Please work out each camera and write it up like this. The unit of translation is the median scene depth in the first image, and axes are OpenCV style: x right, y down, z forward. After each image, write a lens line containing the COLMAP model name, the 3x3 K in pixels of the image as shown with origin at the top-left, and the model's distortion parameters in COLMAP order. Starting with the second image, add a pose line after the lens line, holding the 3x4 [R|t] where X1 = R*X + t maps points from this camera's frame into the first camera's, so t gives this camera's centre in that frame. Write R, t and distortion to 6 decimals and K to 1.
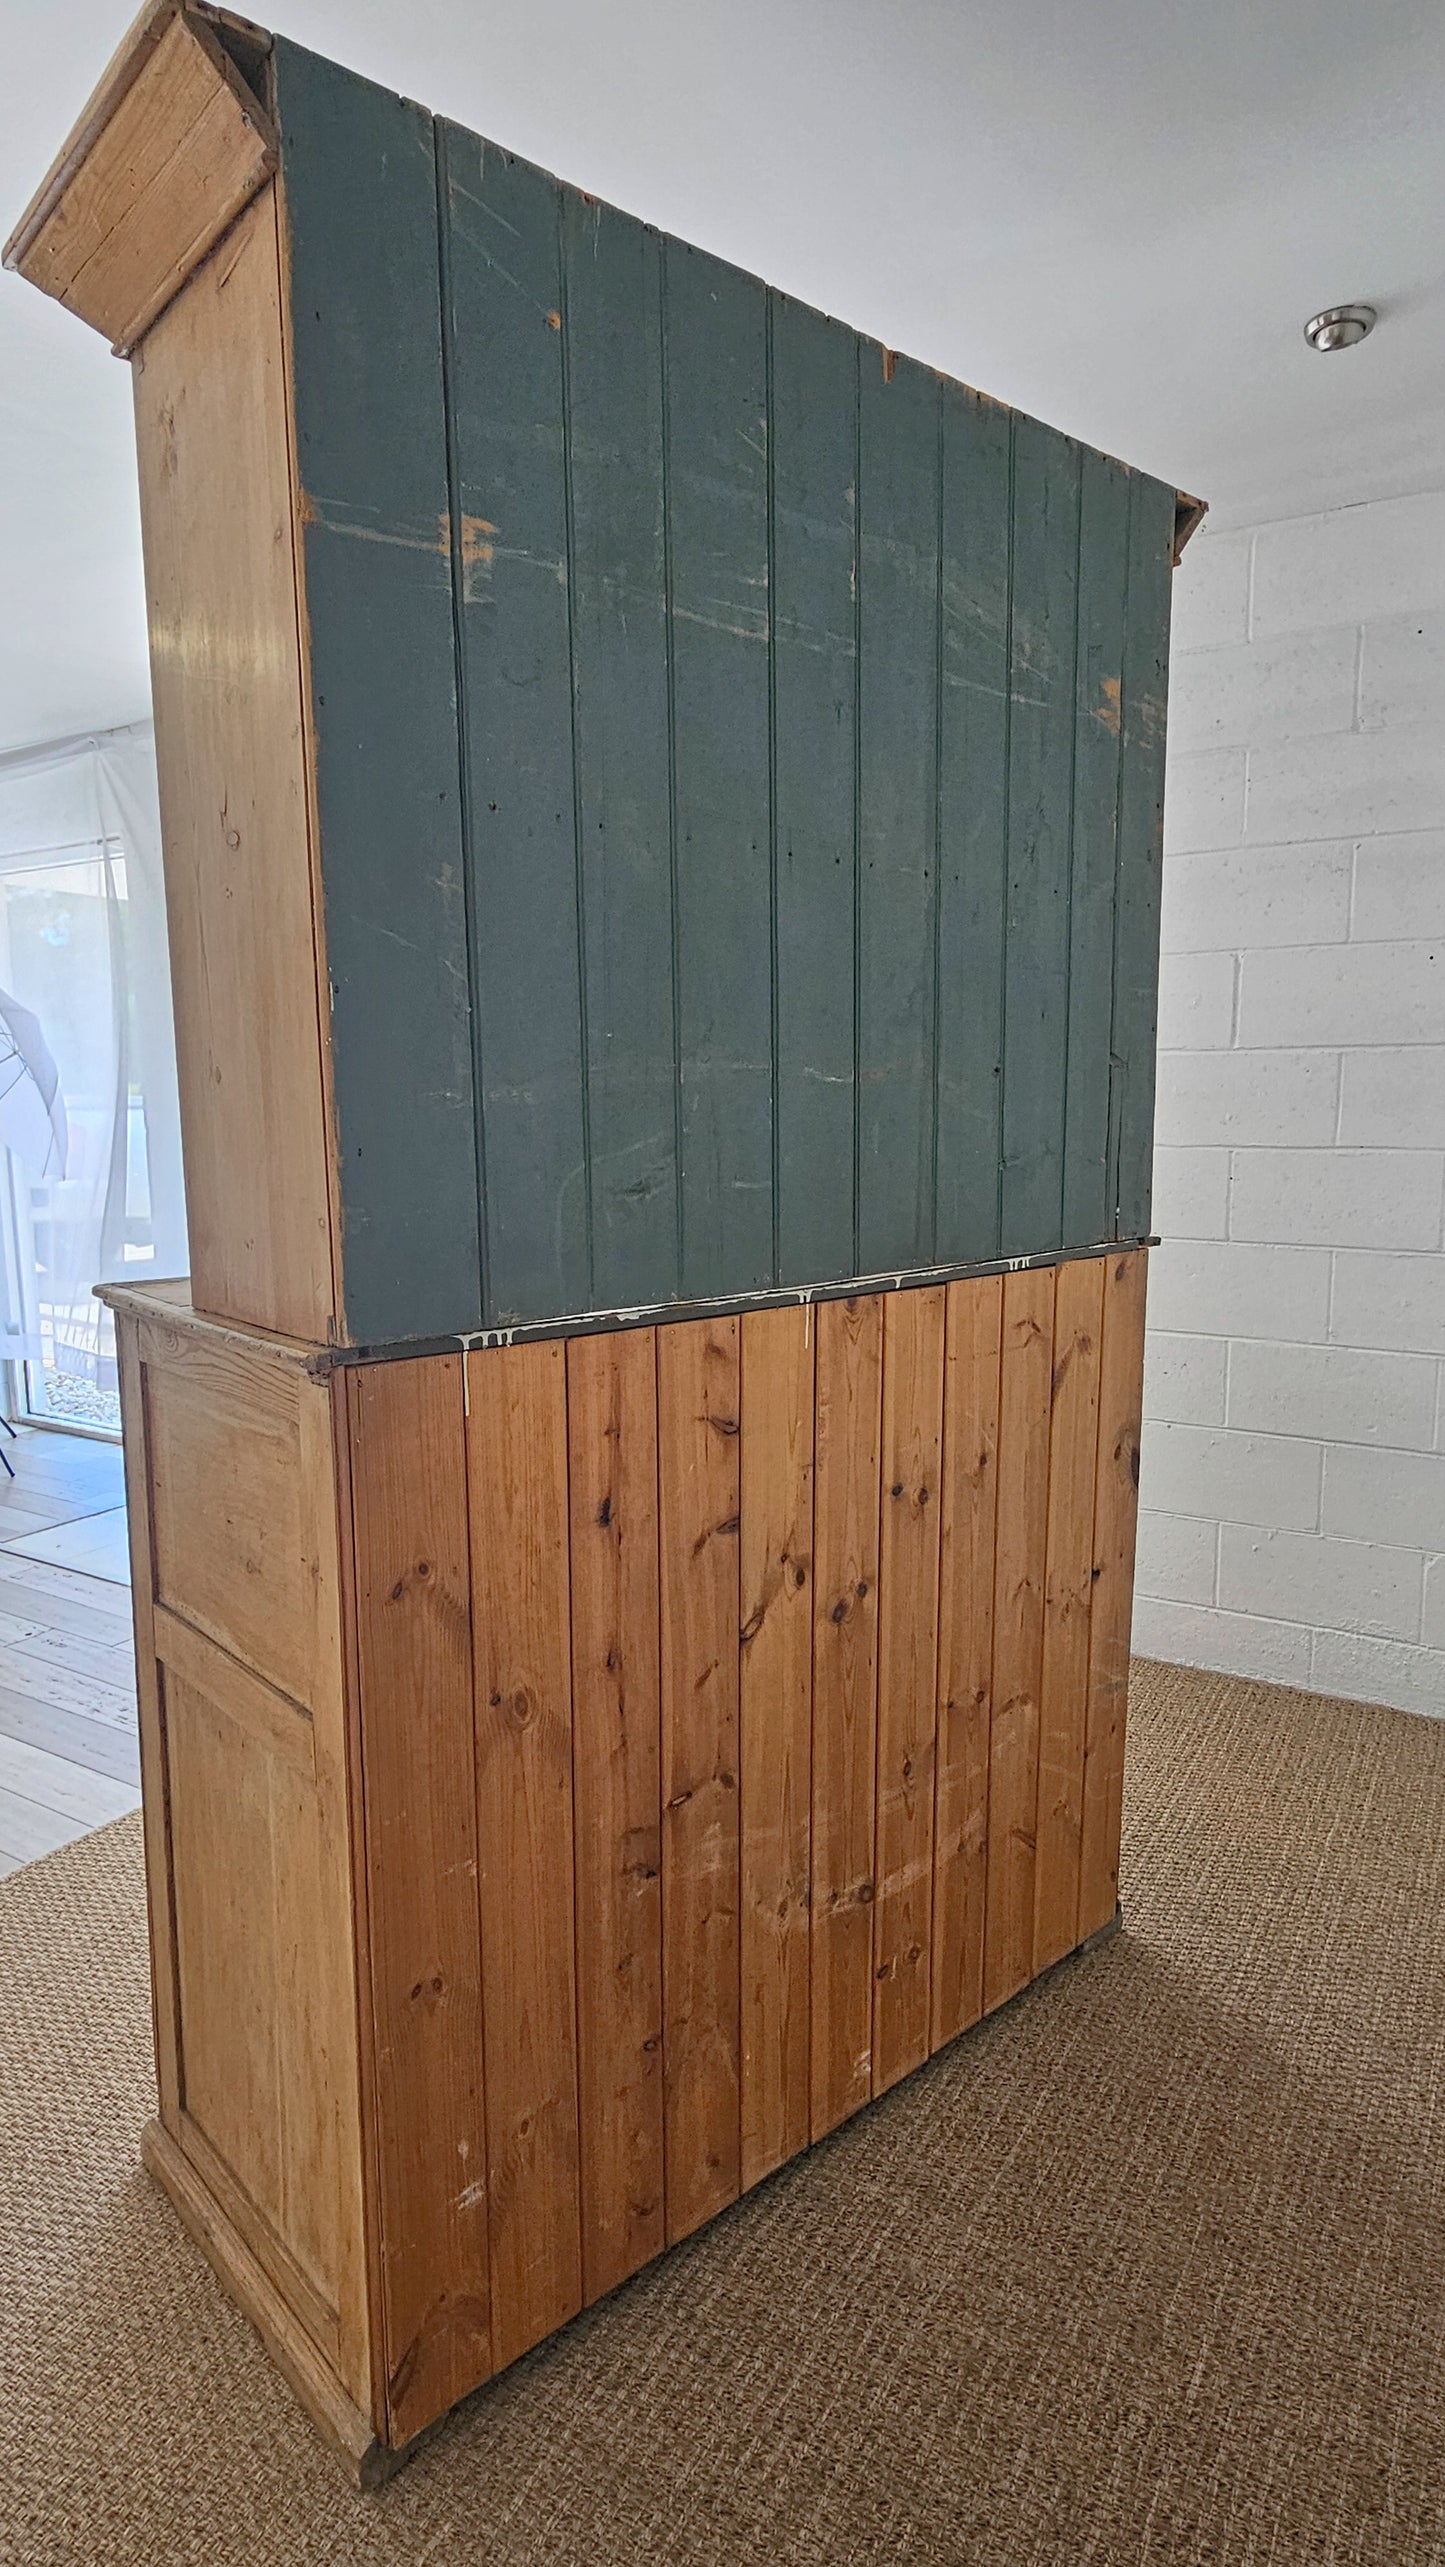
lens RADIAL K [[1416.5, 0, 722.5], [0, 1416.5, 1283.5], [0, 0, 1]] dist [0.000647, -0.000070]
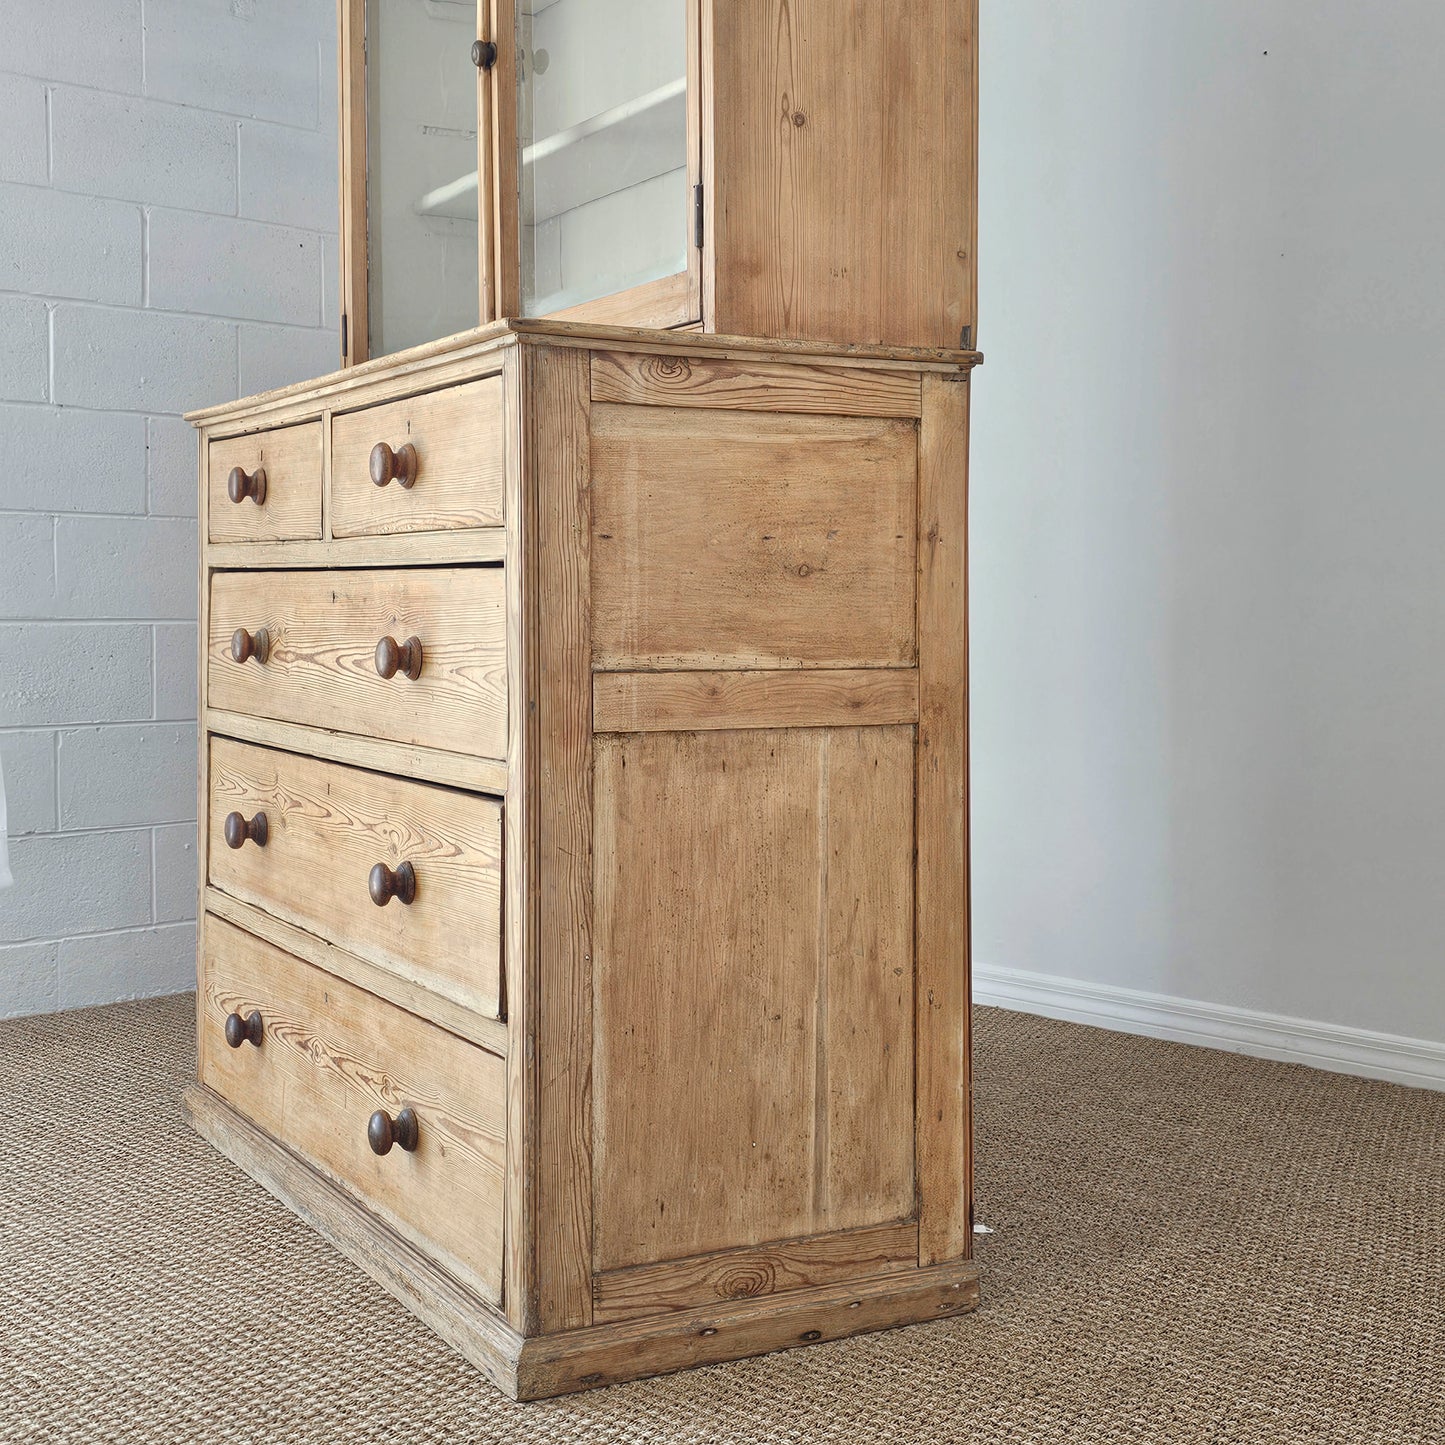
lens RADIAL K [[2073.6, 0, 757.3], [0, 2073.6, 702.2], [0, 0, 1]] dist [0.199922, -0.517204]
pose [[0.226370, -0.040246, 0.973210, -0.963975], [0.133663, 0.990977, 0.009890, 0.140775], [-0.964827, 0.127844, 0.229707, 0.340090]]
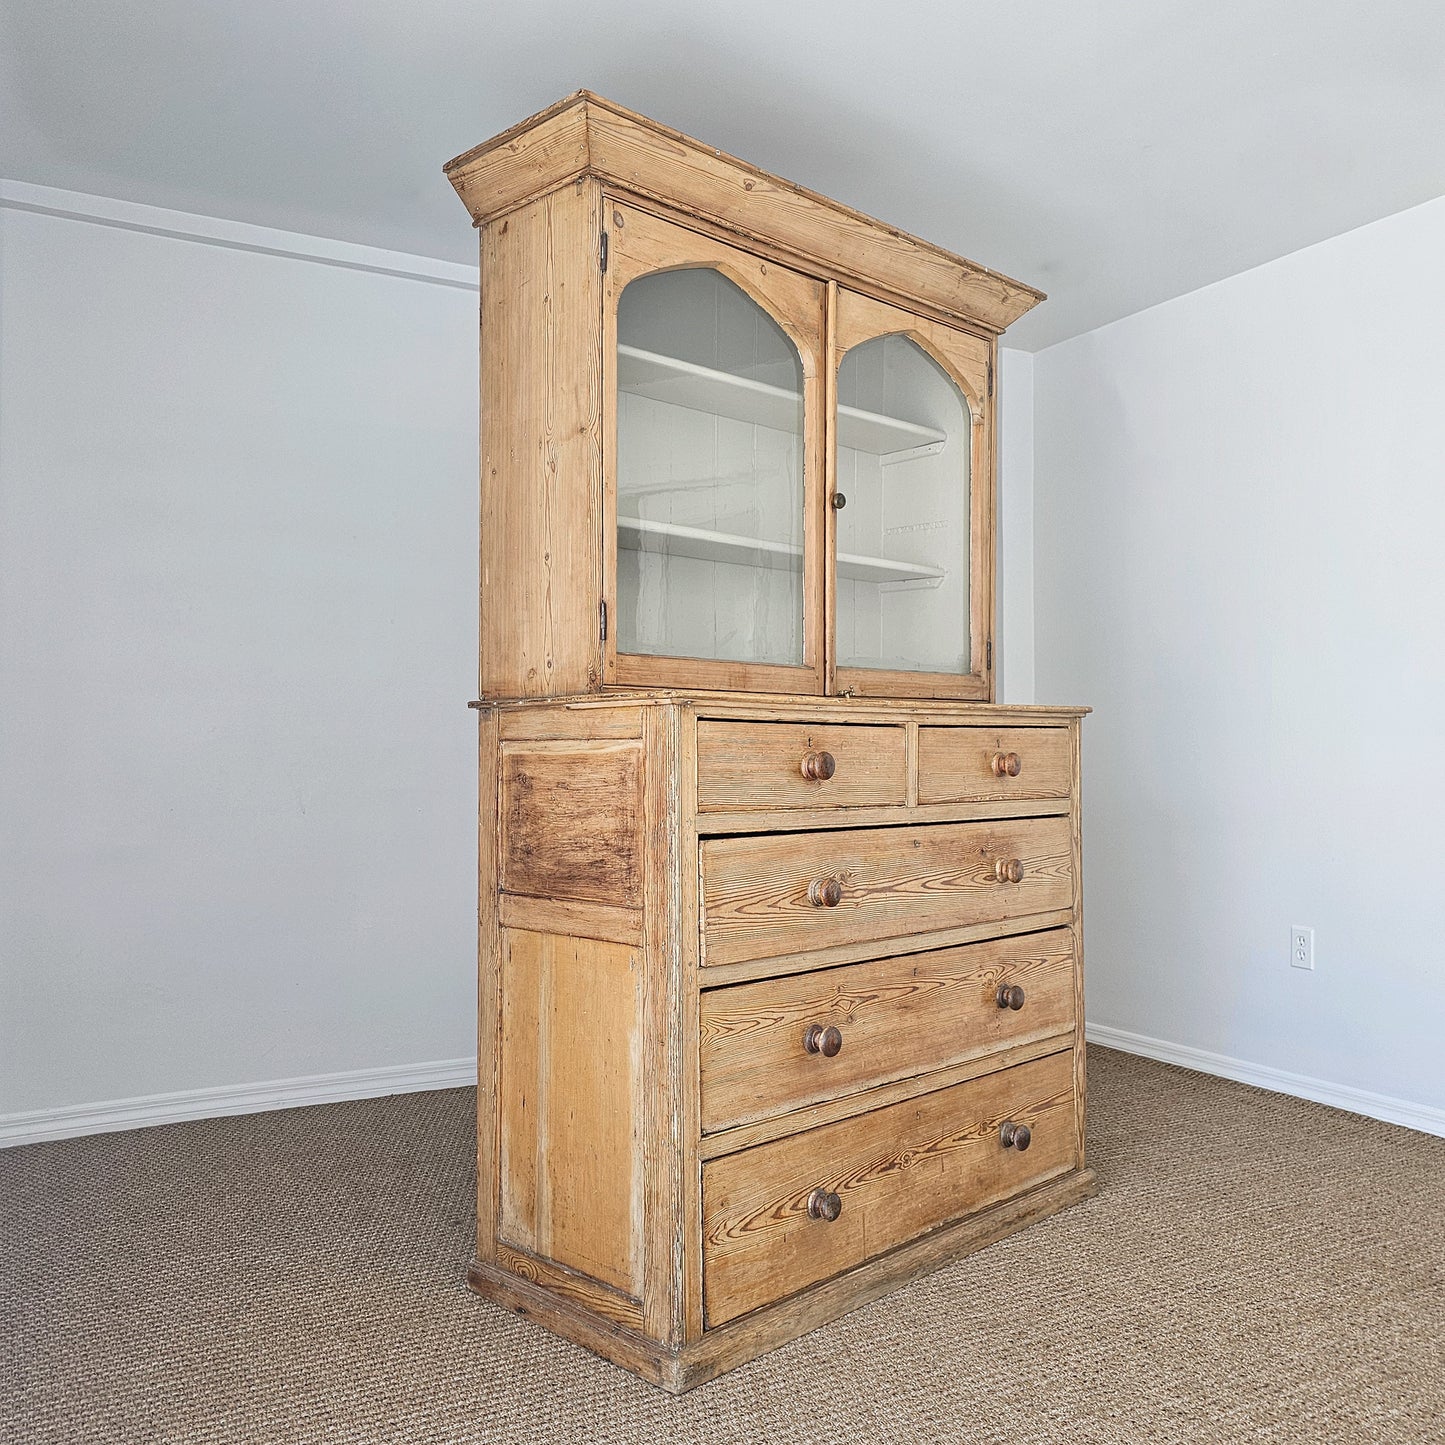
lens RADIAL K [[1317.4, 0, 729.5], [0, 1317.4, 703.9], [0, 0, 1]] dist [0.109141, -0.181779]
pose [[-0.998513, 0.006243, -0.054157, 0.097751], [0.000265, 0.993965, 0.109700, -0.120942], [0.054515, 0.109522, -0.992488, 1.635408]]
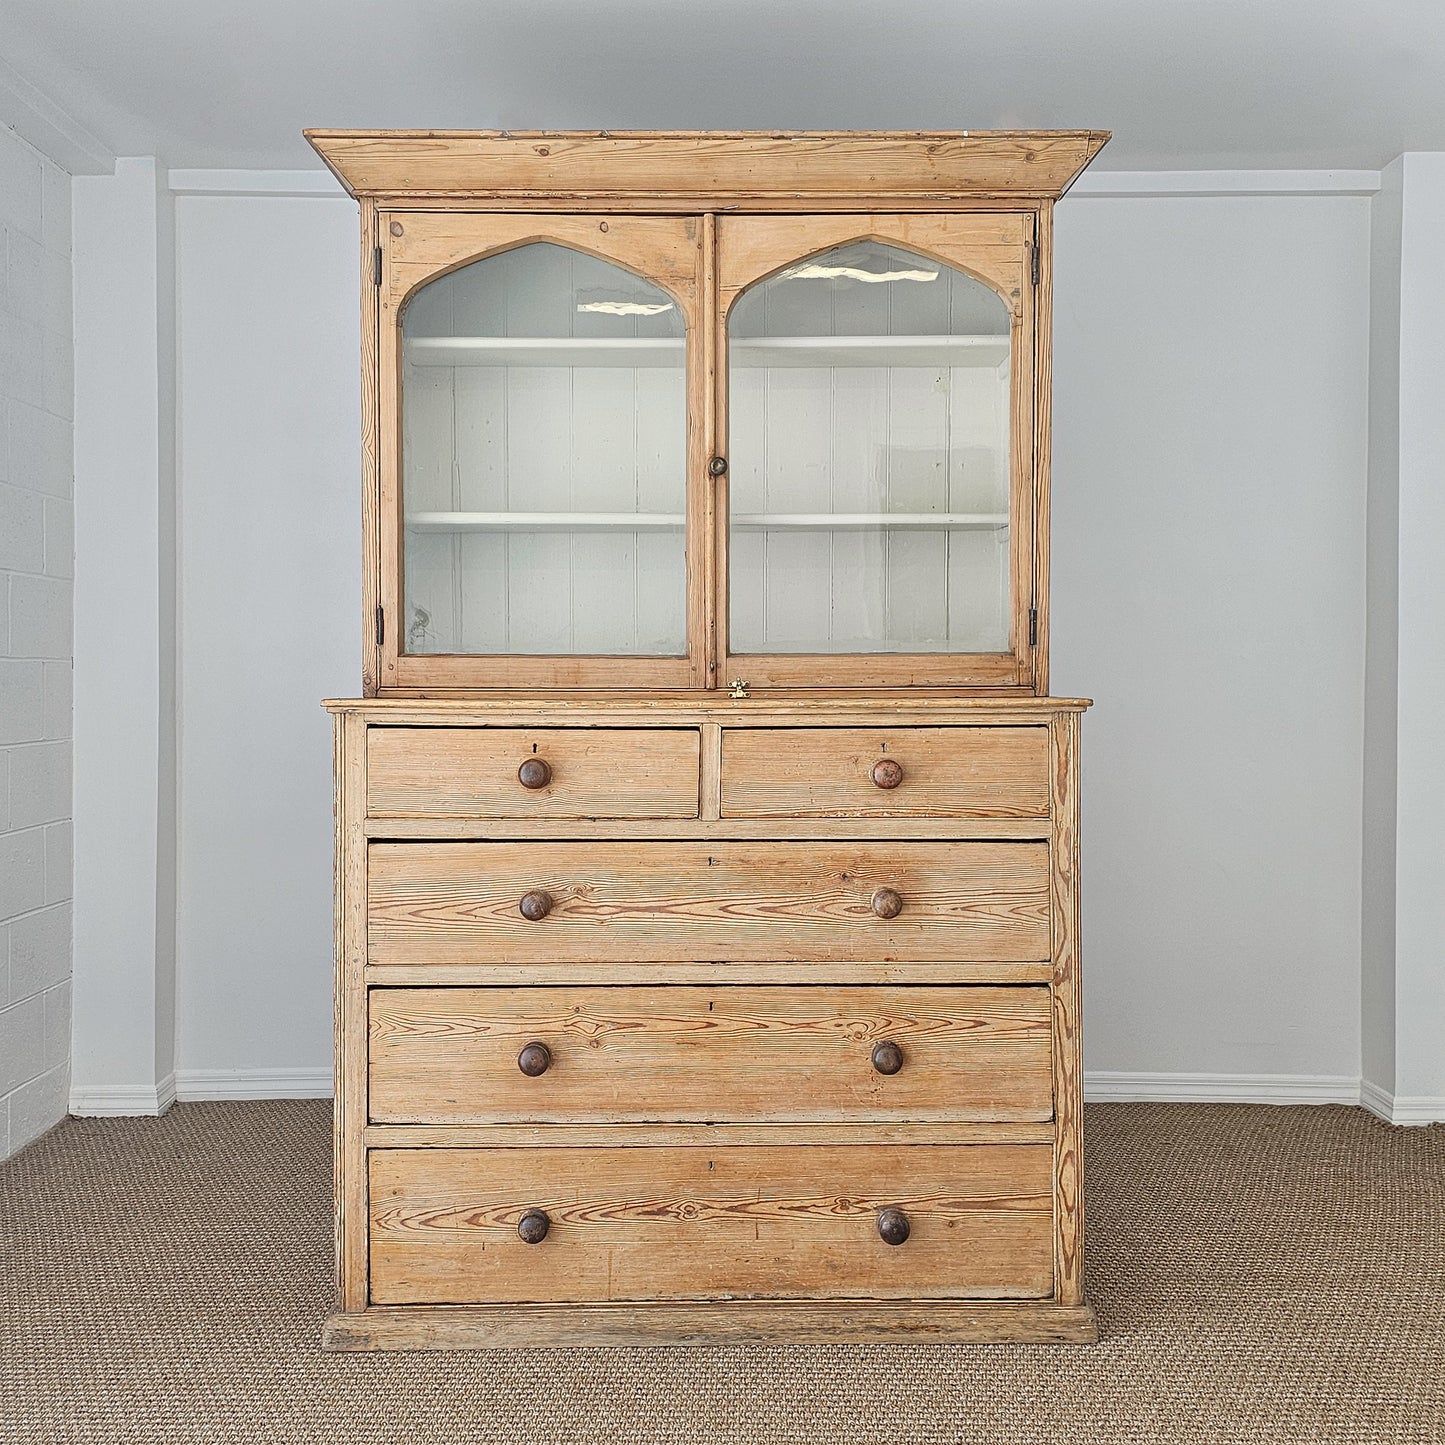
lens RADIAL K [[1681.5, 0, 697.2], [0, 1681.5, 700.0], [0, 0, 1]] dist [0.095083, -0.149493]
pose [[-0.754881, -0.004192, 0.655848, -0.746172], [0.100030, 0.987545, 0.121447, -0.147076], [-0.648189, 0.157283, -0.745059, 1.496838]]
